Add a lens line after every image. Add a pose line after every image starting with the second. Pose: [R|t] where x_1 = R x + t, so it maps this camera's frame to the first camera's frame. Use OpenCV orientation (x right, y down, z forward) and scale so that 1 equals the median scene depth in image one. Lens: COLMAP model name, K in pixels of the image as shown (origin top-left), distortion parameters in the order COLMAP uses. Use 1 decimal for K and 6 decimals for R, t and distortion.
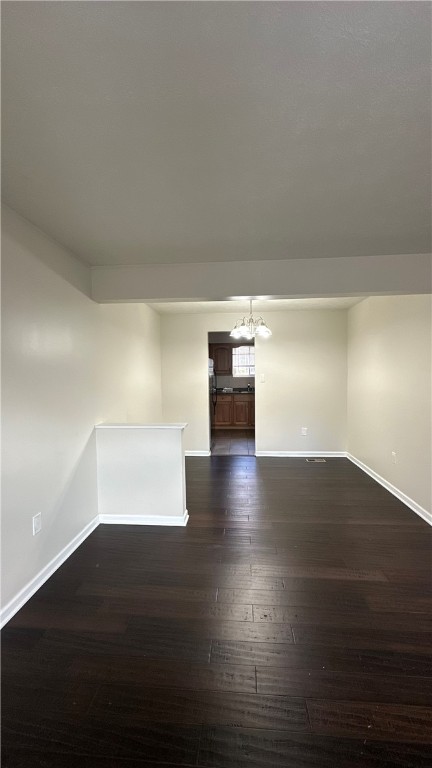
lens RADIAL K [[309.5, 0, 218.9], [0, 309.5, 374.7], [0, 0, 1]] dist [-0.001625, -0.000264]
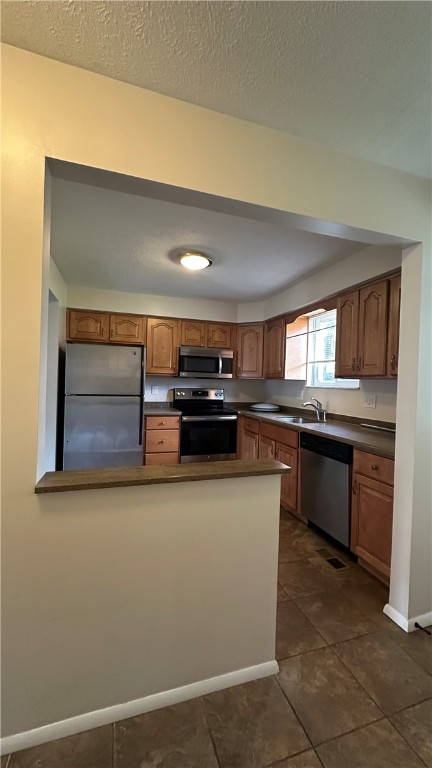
lens RADIAL K [[305.8, 0, 216.8], [0, 305.8, 384.8], [0, 0, 1]] dist [-0.001653, 0.000631]
pose [[0.386056, 0.032586, -0.921900, 0.743266], [-0.036904, 0.999121, 0.019862, 0.003041], [0.921737, 0.026354, 0.386920, 1.213438]]
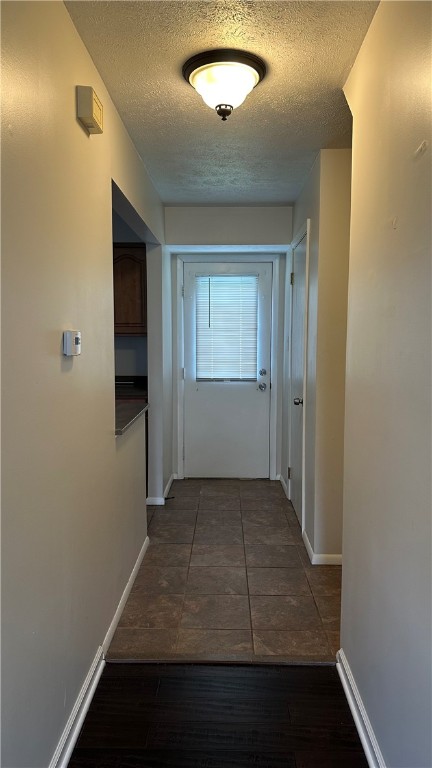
lens RADIAL K [[530.2, 0, 216.0], [0, 530.2, 384.0], [0, 0, 1]] dist [0.003025, 0.000063]
pose [[0.998250, 0.008513, 0.058517, 0.550794], [-0.013429, 0.996363, 0.084151, -0.005398], [-0.057588, -0.084789, 0.994733, 0.649471]]
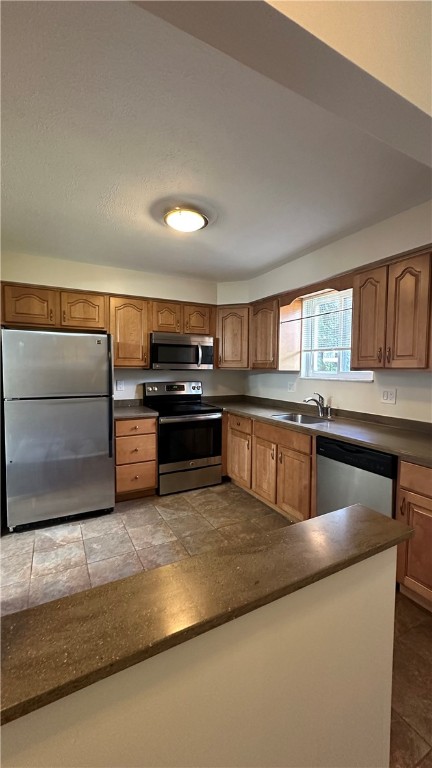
lens RADIAL K [[305.8, 0, 216.8], [0, 305.8, 384.8], [0, 0, 1]] dist [-0.001653, 0.000631]
pose [[0.535875, 0.065633, -0.841743, 0.588787], [-0.018075, 0.997637, 0.066282, -0.013251], [0.844104, -0.020305, 0.535795, 1.192241]]
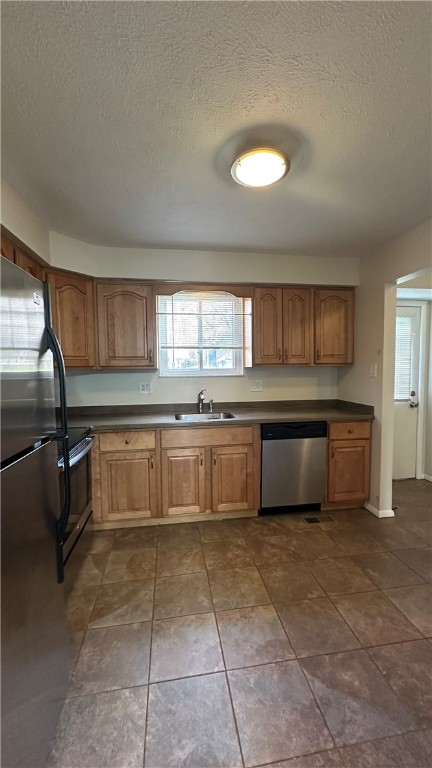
lens RADIAL K [[305.8, 0, 216.8], [0, 305.8, 384.8], [0, 0, 1]] dist [-0.001653, 0.000631]
pose [[0.972727, -0.009477, 0.231759, 0.047993], [-0.001930, 0.998800, 0.048941, 0.000105], [-0.231944, -0.048054, 0.971541, 1.070779]]
